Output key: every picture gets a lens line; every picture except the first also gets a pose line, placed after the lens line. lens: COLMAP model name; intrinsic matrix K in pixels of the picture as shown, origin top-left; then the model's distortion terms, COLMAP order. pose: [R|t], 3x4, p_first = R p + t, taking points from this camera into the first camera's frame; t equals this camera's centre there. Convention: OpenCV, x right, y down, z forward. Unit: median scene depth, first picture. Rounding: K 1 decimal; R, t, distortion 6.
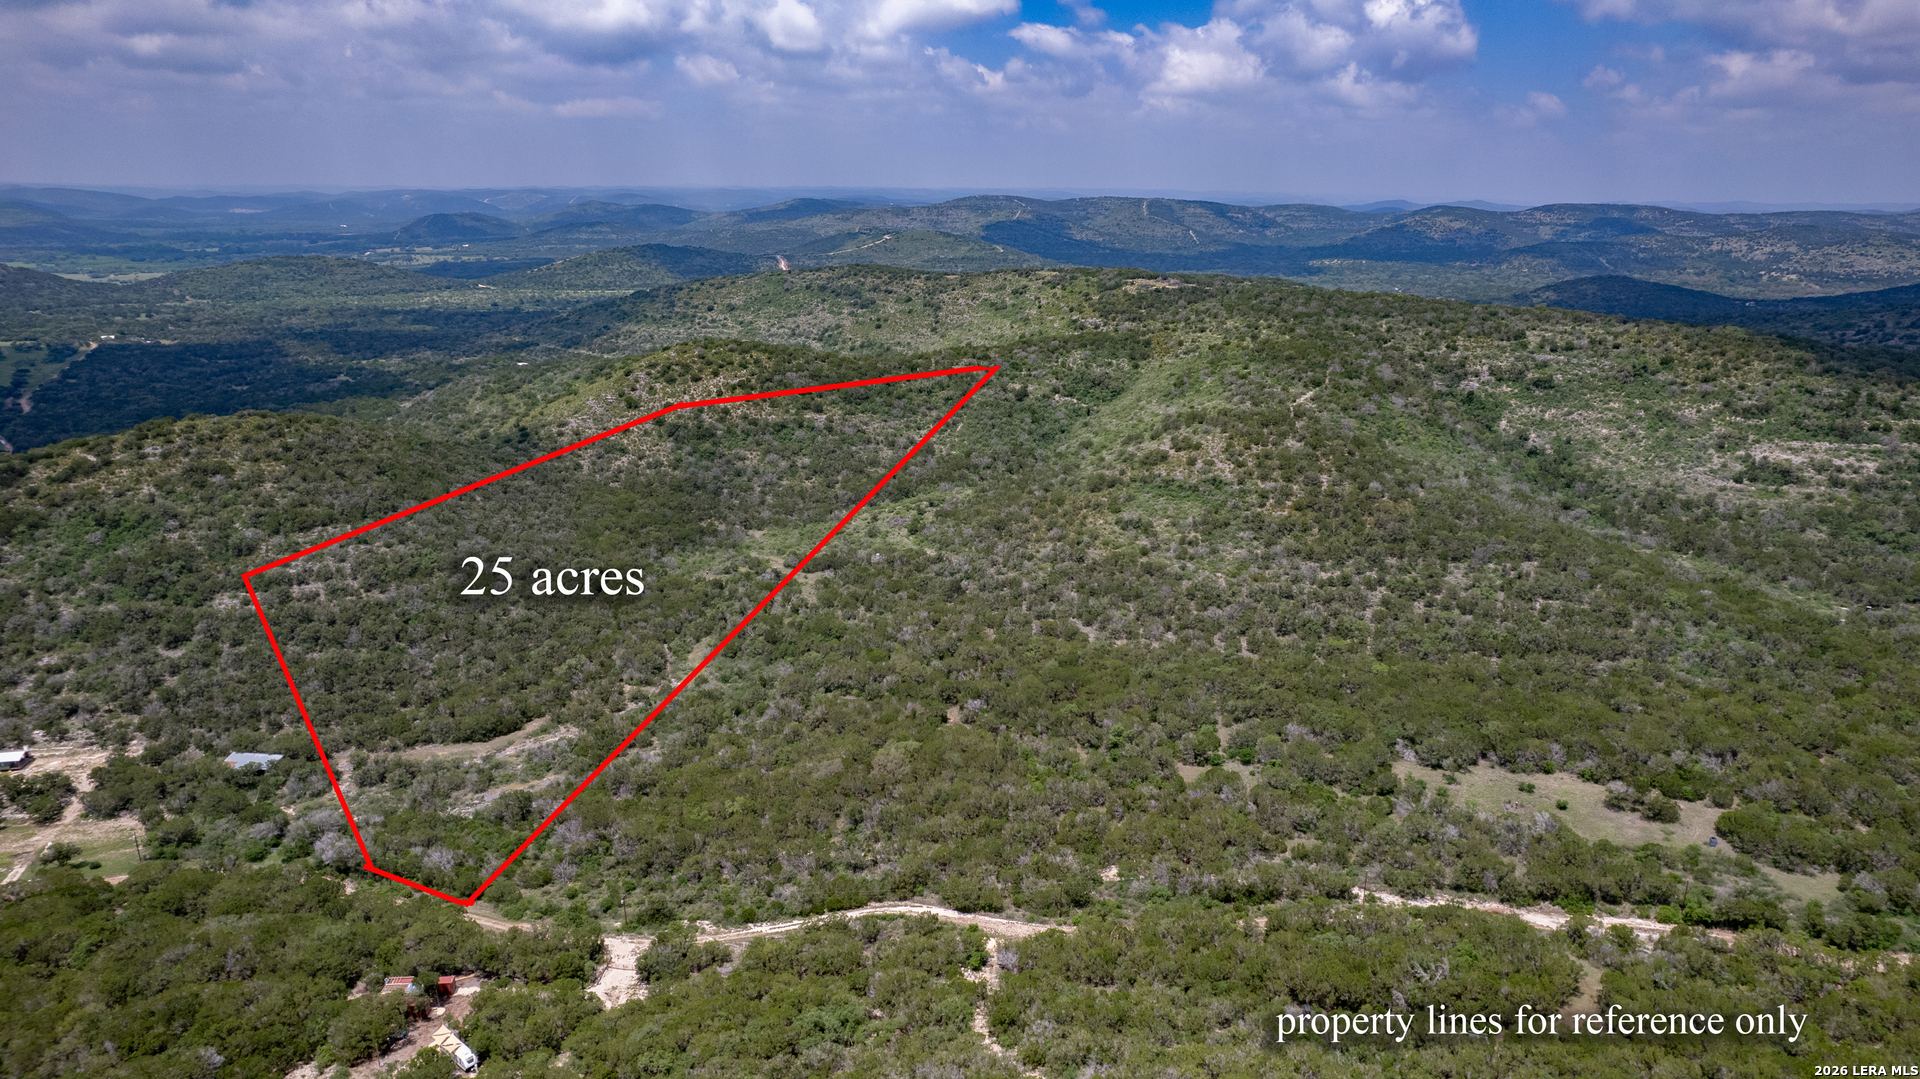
lens RADIAL K [[1231.9, 0, 960.0], [0, 1231.9, 539.5], [0, 0, 1]] dist [-0.074633, 0.070897]
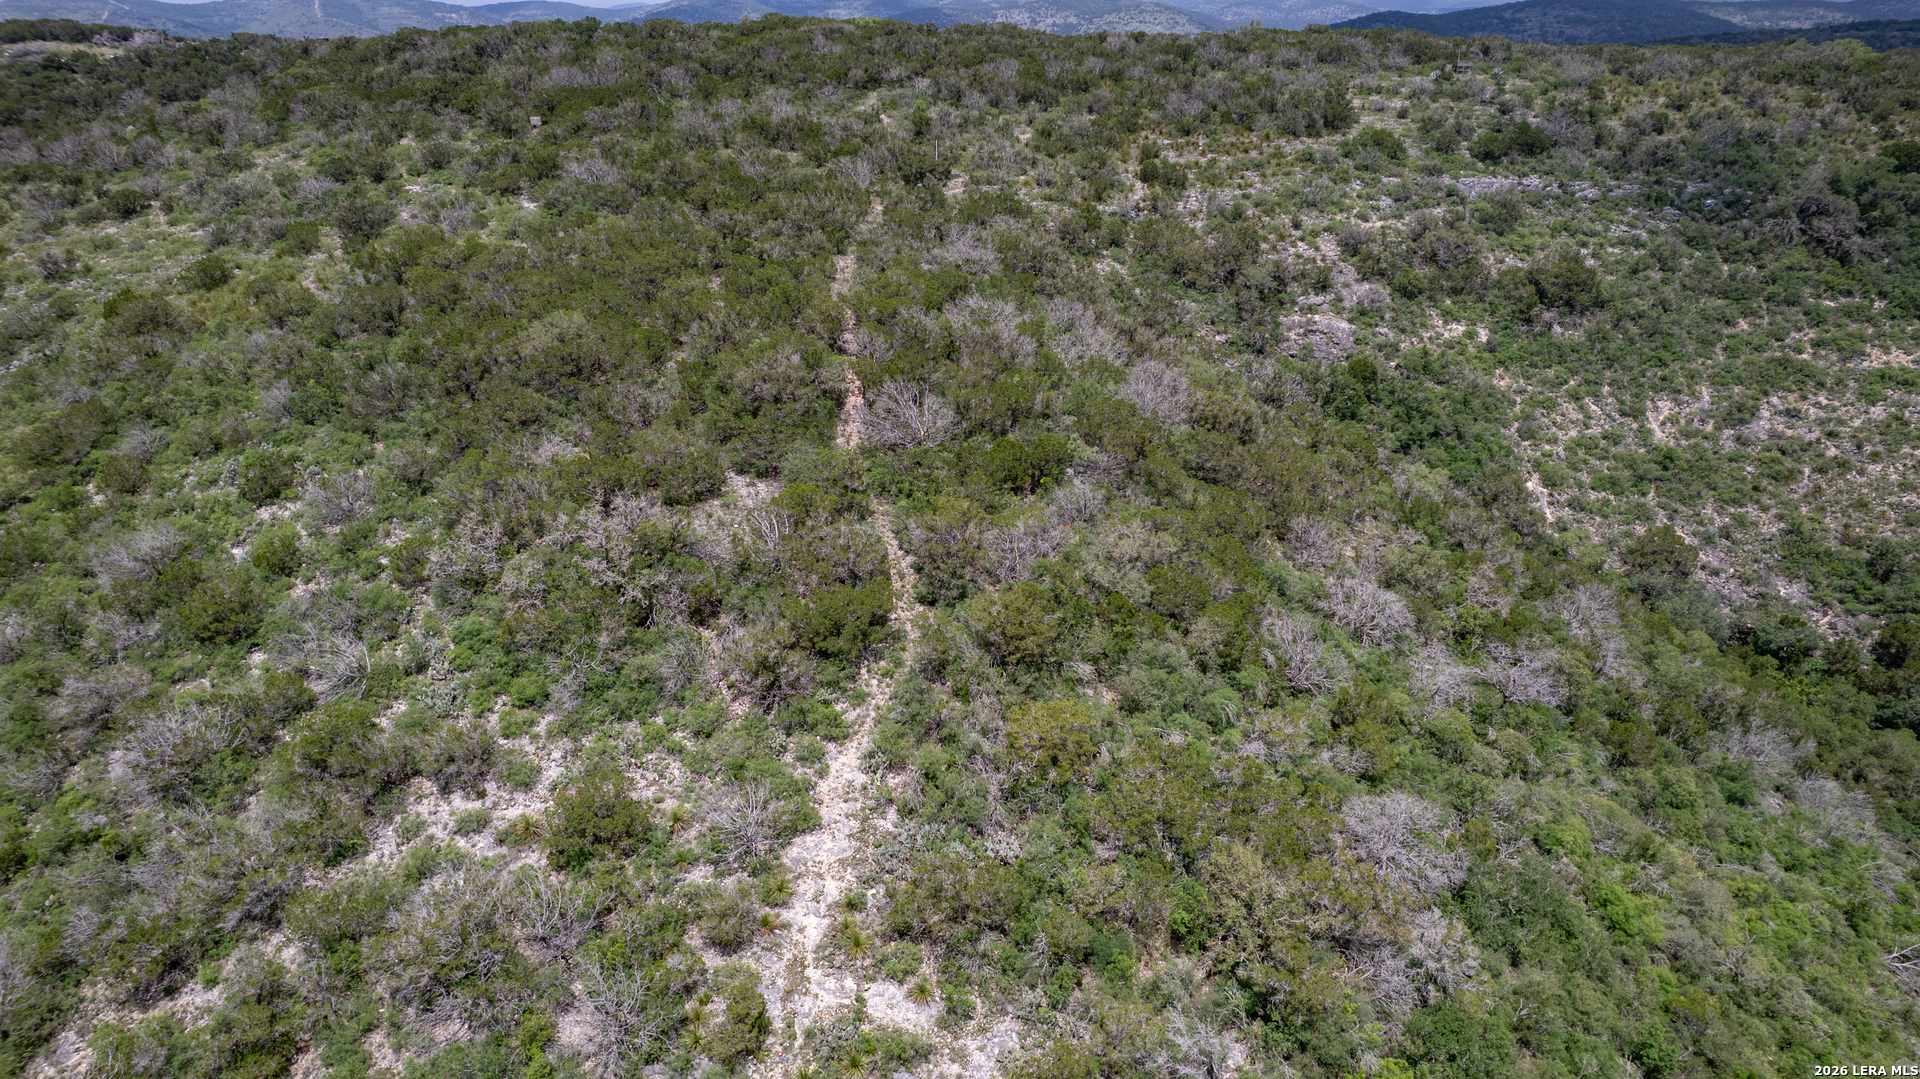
lens RADIAL K [[1231.9, 0, 960.0], [0, 1231.9, 539.5], [0, 0, 1]] dist [-0.074633, 0.070897]
pose [[0.837802, -0.237807, 0.491463, 0.227687], [0.167898, 0.968756, 0.182541, -0.144789], [-0.519517, -0.070418, 0.851553, 0.833358]]
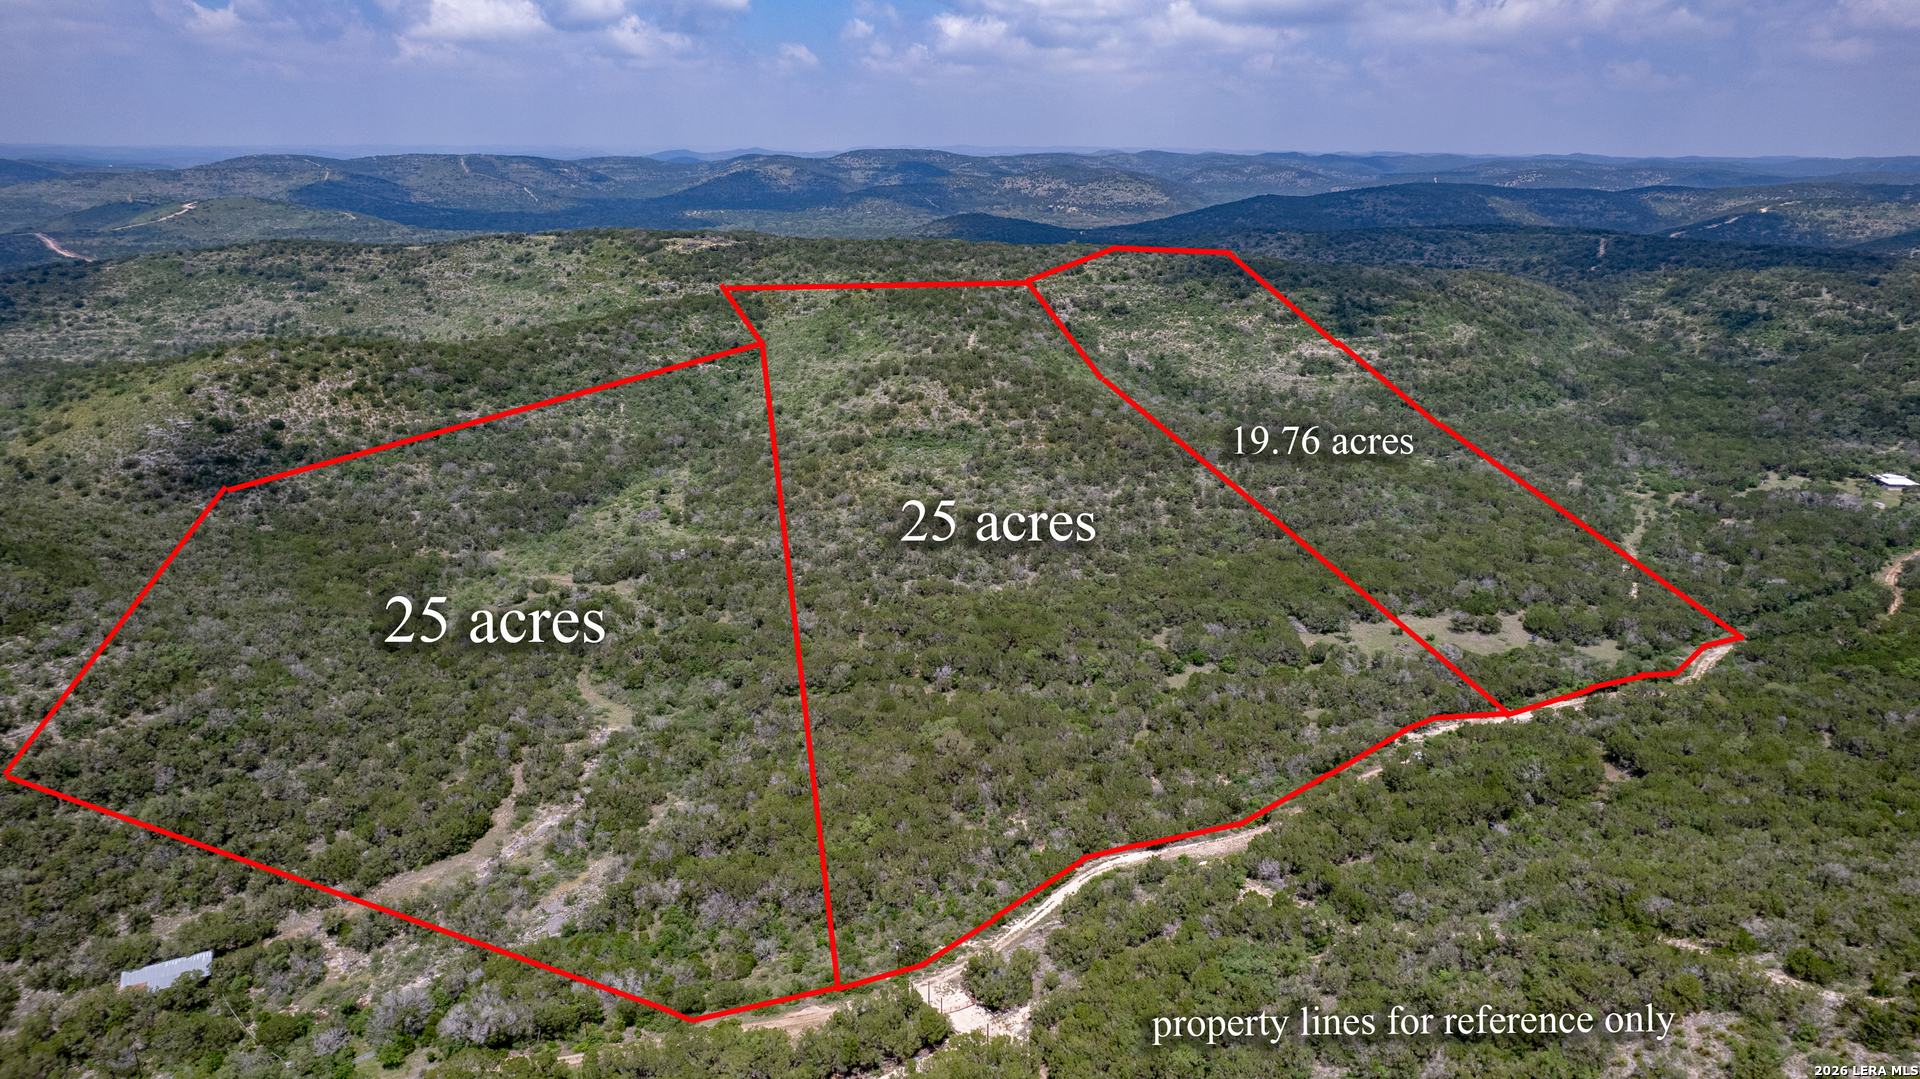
lens RADIAL K [[1231.9, 0, 960.0], [0, 1231.9, 539.5], [0, 0, 1]] dist [-0.074633, 0.070897]
pose [[0.843822, -0.170203, 0.508917, -0.274064], [0.151210, 0.985354, 0.078825, -0.028149], [-0.514879, 0.010439, 0.857199, 0.081844]]
